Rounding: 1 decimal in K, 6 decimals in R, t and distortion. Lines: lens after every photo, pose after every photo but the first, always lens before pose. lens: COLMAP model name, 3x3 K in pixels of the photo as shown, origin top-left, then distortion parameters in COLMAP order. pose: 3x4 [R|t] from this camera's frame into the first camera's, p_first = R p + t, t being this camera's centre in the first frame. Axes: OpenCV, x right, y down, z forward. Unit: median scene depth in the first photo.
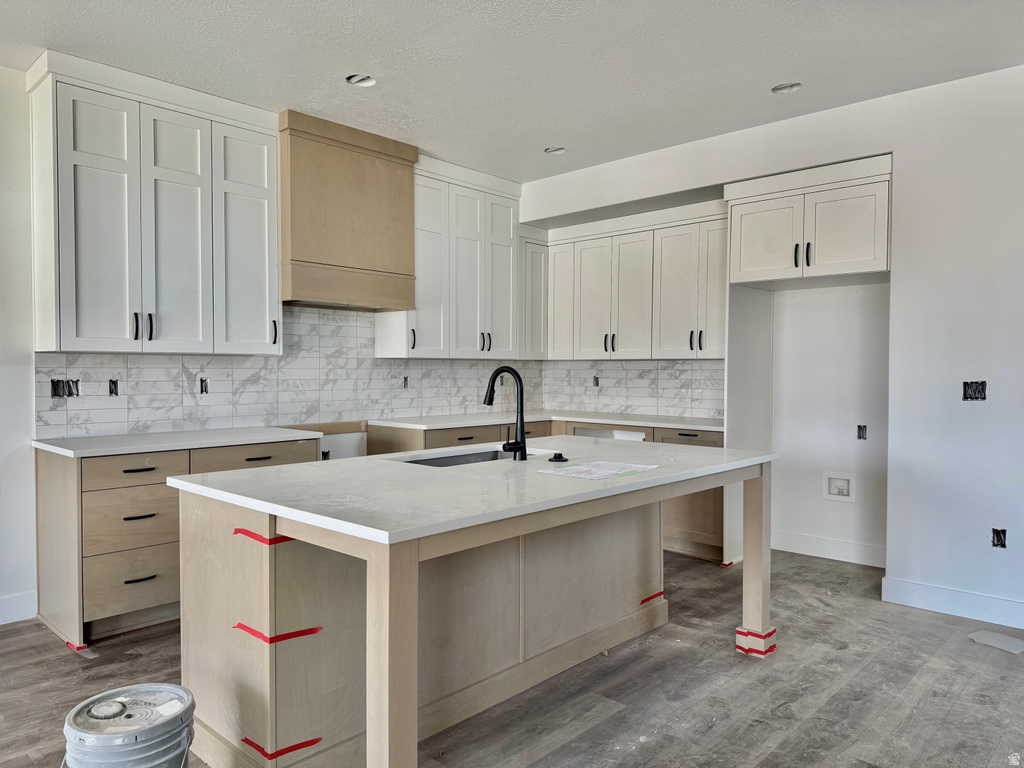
lens RADIAL K [[717.9, 0, 510.5], [0, 717.9, 391.8], [0, 0, 1]] dist [0.052953, -0.001530]
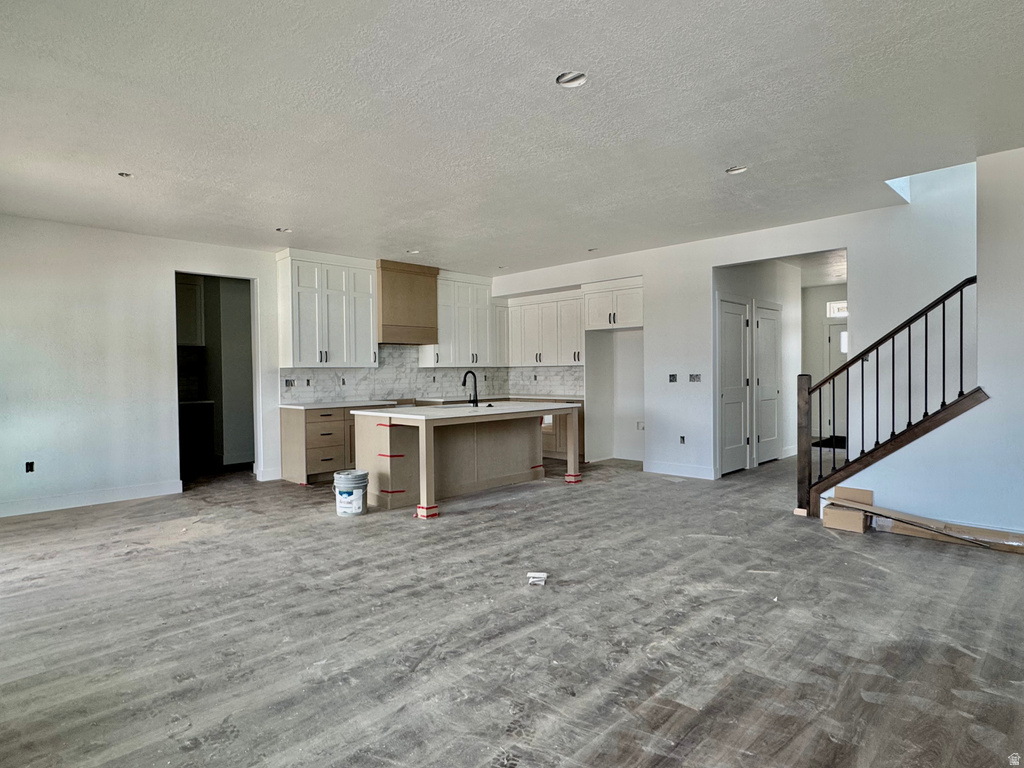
lens RADIAL K [[593.5, 0, 515.0], [0, 593.5, 377.4], [0, 0, 1]] dist [-0.001814, 0.000017]
pose [[0.999653, -0.015295, -0.021446, 0.142652], [0.014791, 0.999615, -0.023467, 0.028964], [0.021797, 0.023142, 0.999495, -0.805500]]
